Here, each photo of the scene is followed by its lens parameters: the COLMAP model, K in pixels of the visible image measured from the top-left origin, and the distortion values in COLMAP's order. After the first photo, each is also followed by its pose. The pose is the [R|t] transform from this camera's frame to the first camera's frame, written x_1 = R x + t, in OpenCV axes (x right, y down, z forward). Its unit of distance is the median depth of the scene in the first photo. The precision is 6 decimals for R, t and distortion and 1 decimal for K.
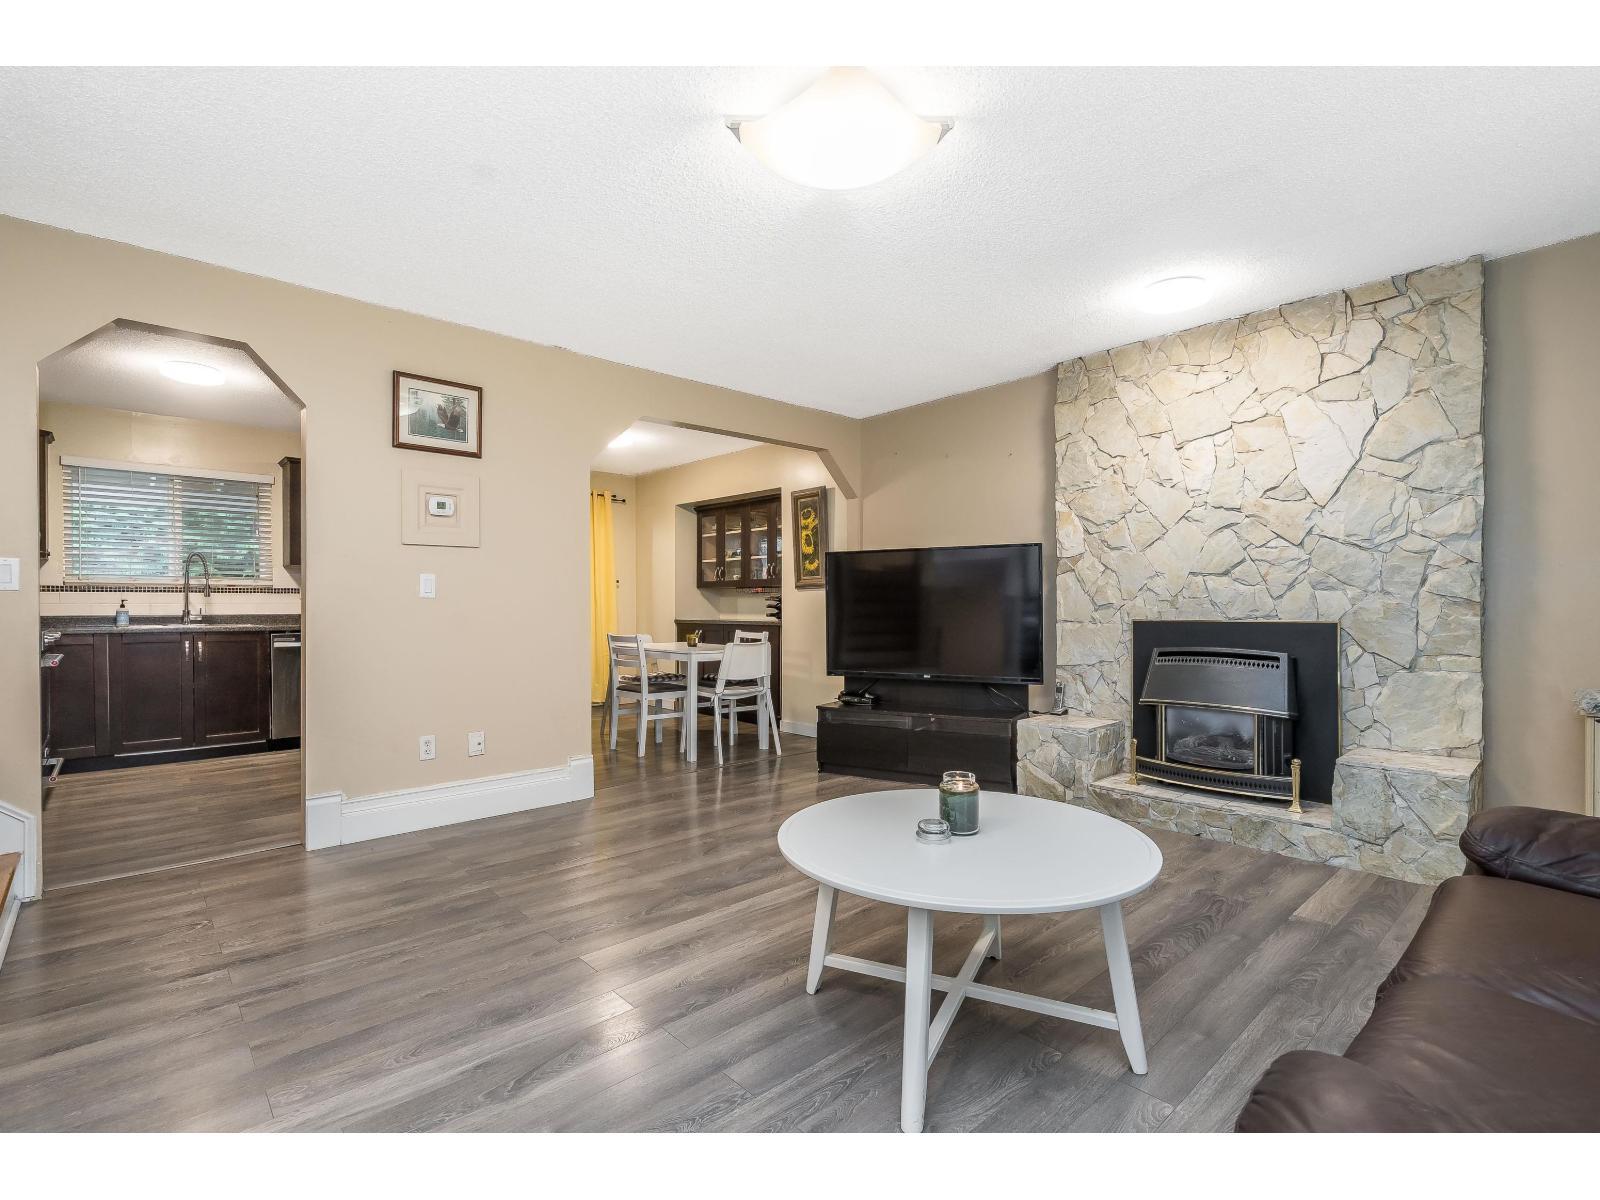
lens RADIAL K [[750.6, 0, 813.4], [0, 750.6, 616.2], [0, 0, 1]] dist [-0.004897, 0.001173]
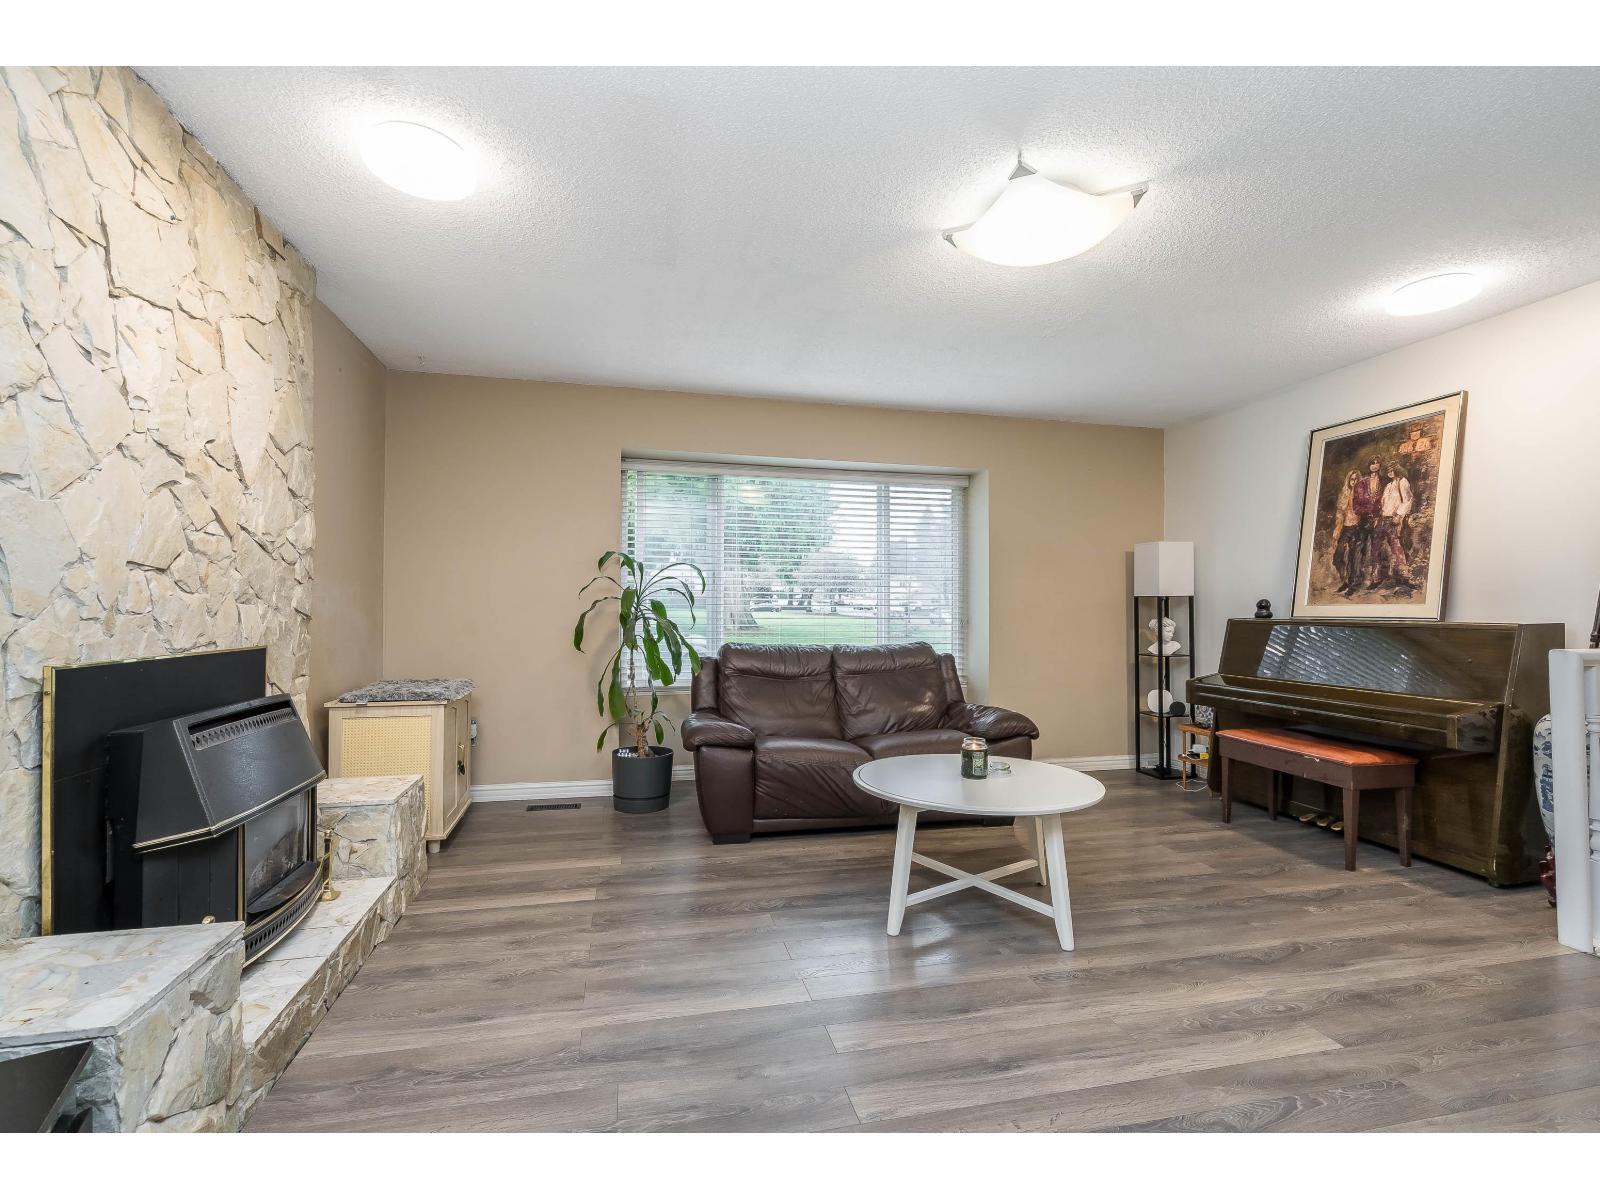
lens RADIAL K [[720.5, 0, 796.5], [0, 720.5, 611.6], [0, 0, 1]] dist [-0.012092, 0.004581]
pose [[-0.859748, -0.001158, 0.510717, -0.104741], [0.003673, 0.999958, 0.008449, -0.025631], [-0.510705, 0.009140, -0.859707, 1.095155]]
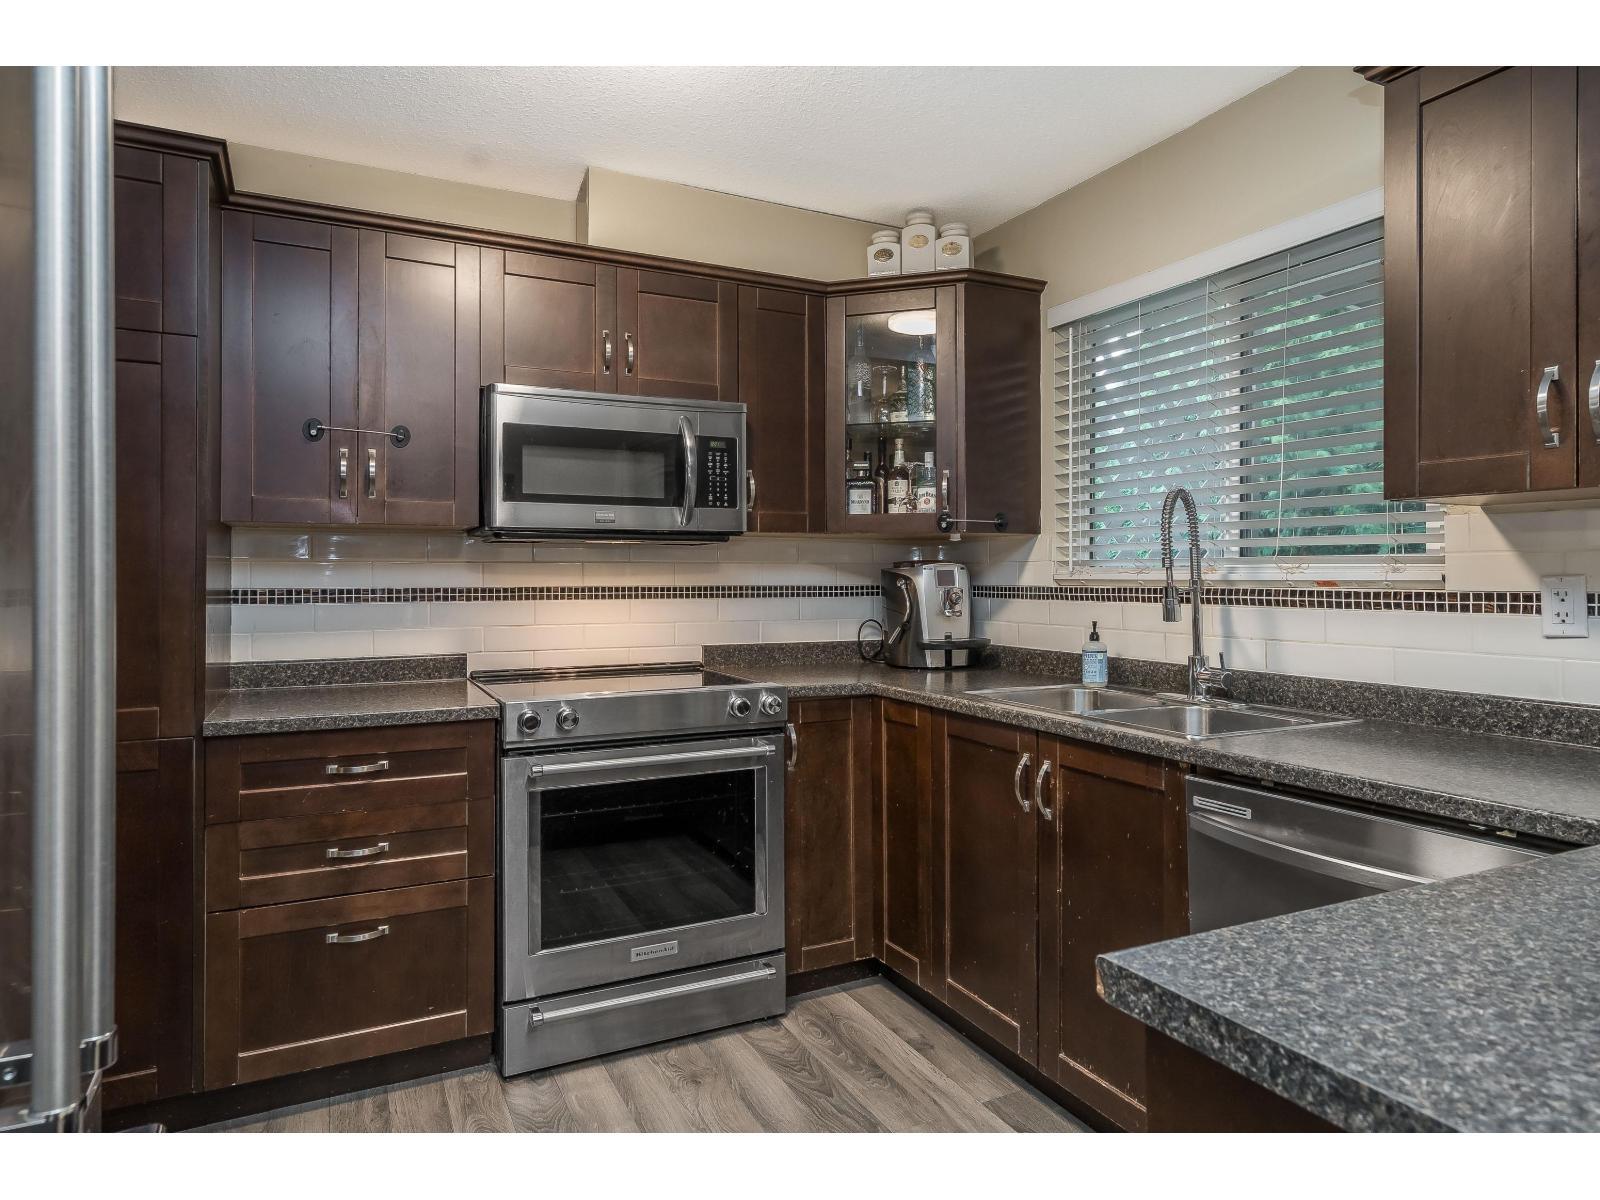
lens RADIAL K [[964.6, 0, 793.2], [0, 964.6, 563.8], [0, 0, 1]] dist [0.005396, -0.003527]
pose [[-0.291324, -0.010779, -0.956564, -0.453182], [-0.013224, 0.999886, -0.007240, -0.056786], [0.956533, 0.010540, -0.291433, 1.206642]]
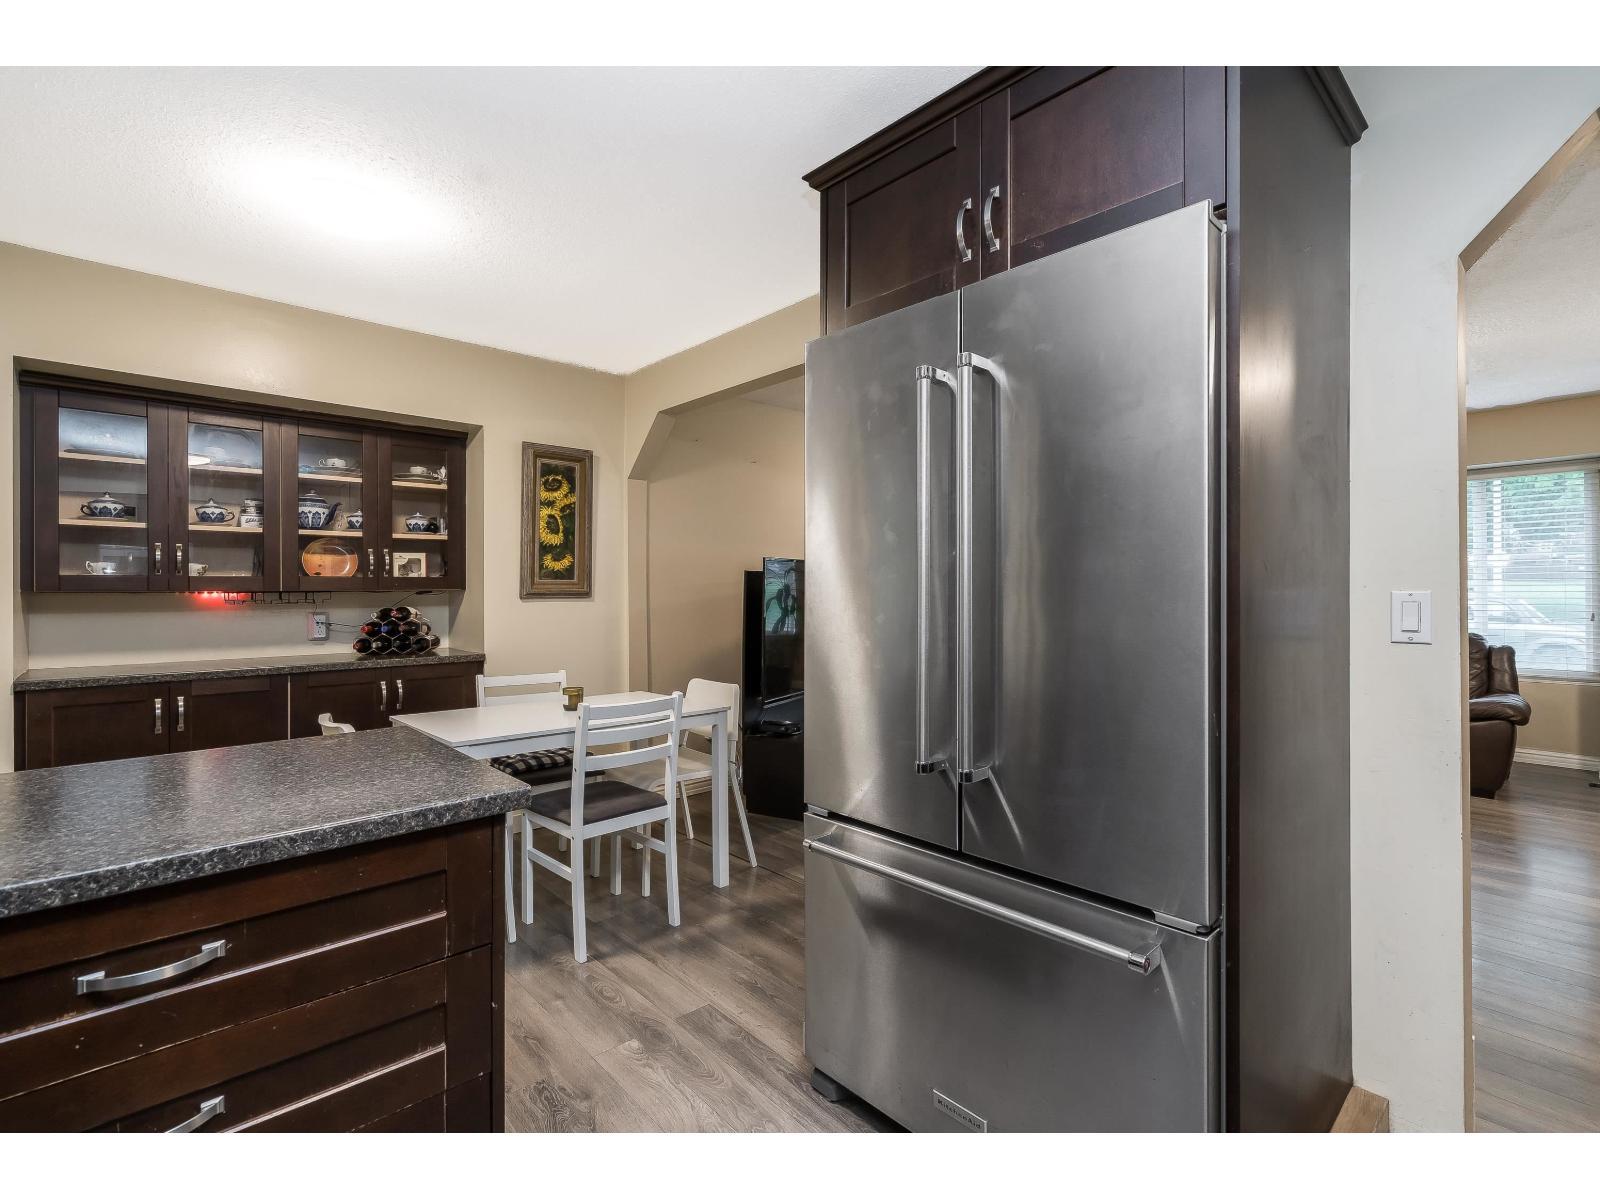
lens RADIAL K [[750.6, 0, 792.2], [0, 750.6, 596.7], [0, 0, 1]] dist [-0.004897, 0.001173]
pose [[0.015873, -0.002833, 0.999870, -0.929098], [0.019239, 0.999812, 0.002527, -0.052434], [-0.999689, 0.019197, 0.015925, 1.127718]]
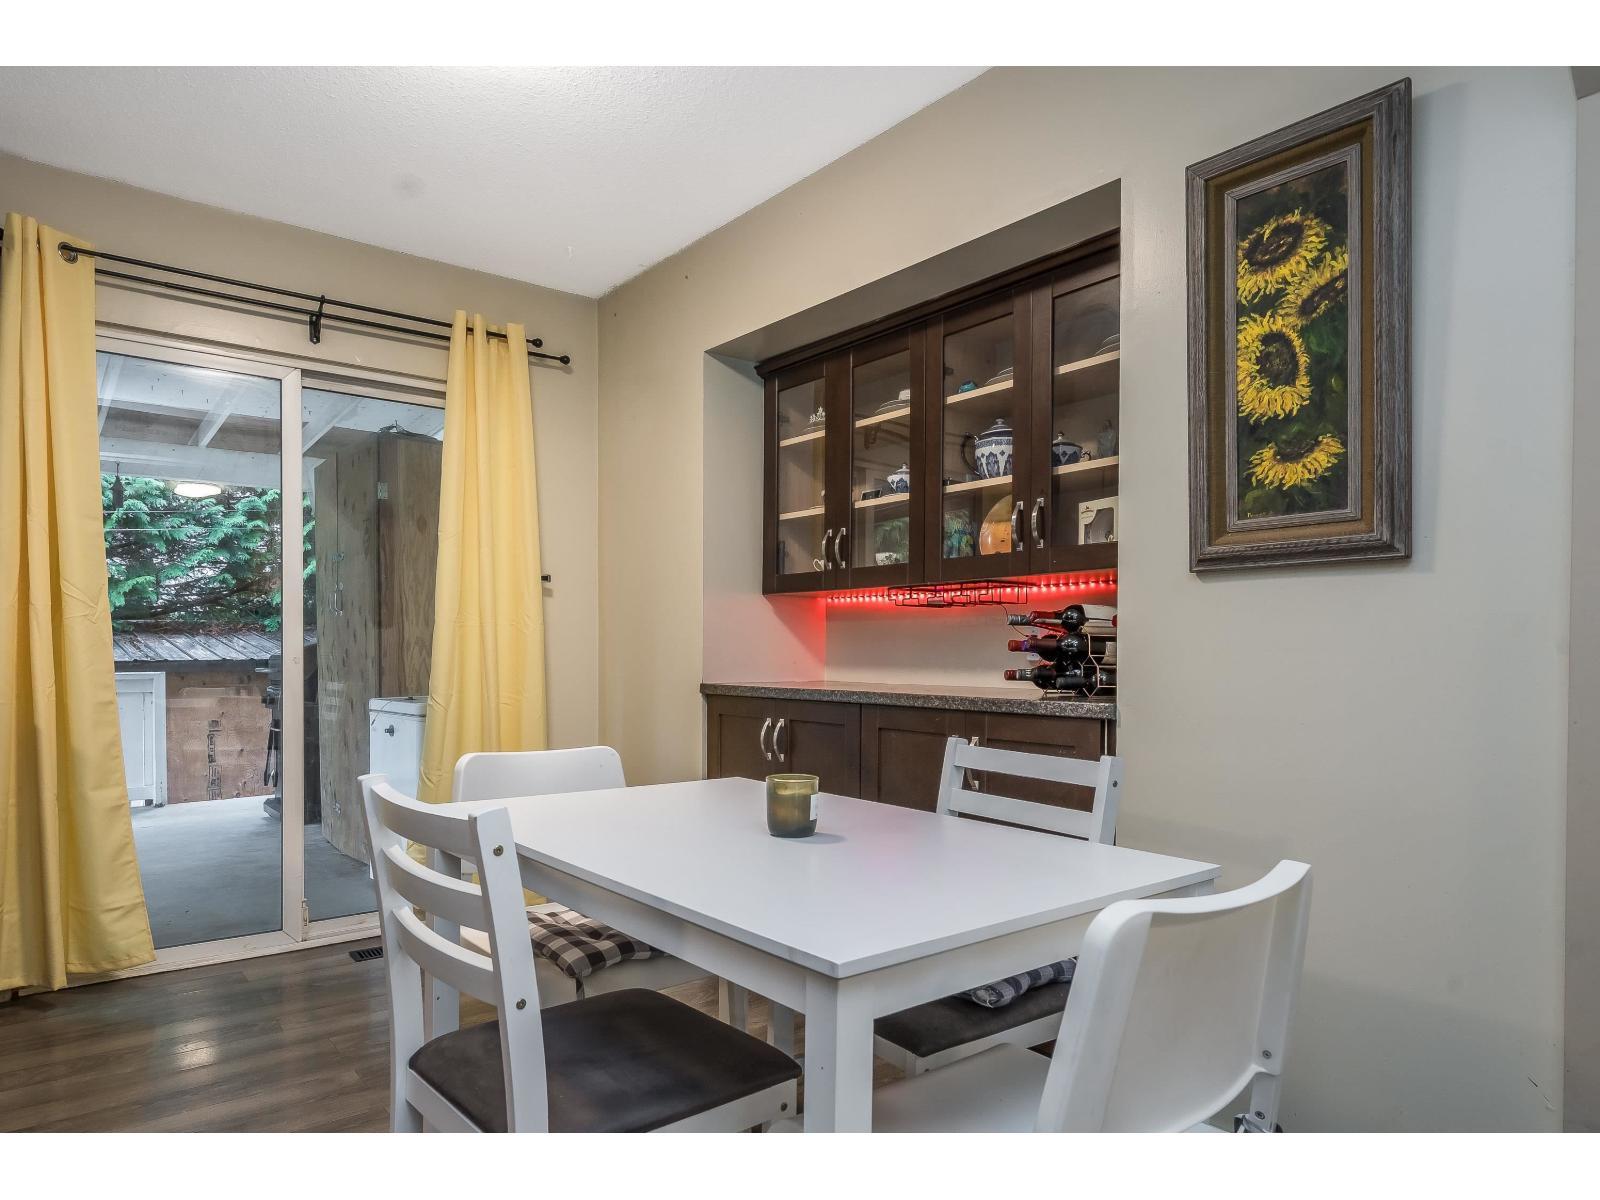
lens RADIAL K [[964.6, 0, 784.8], [0, 964.6, 655.9], [0, 0, 1]] dist [0.005396, -0.003527]
pose [[0.995330, 0.006360, -0.096319, -0.182430], [-0.006950, 0.999959, -0.005790, -0.011228], [0.096278, 0.006432, 0.995334, 0.995794]]
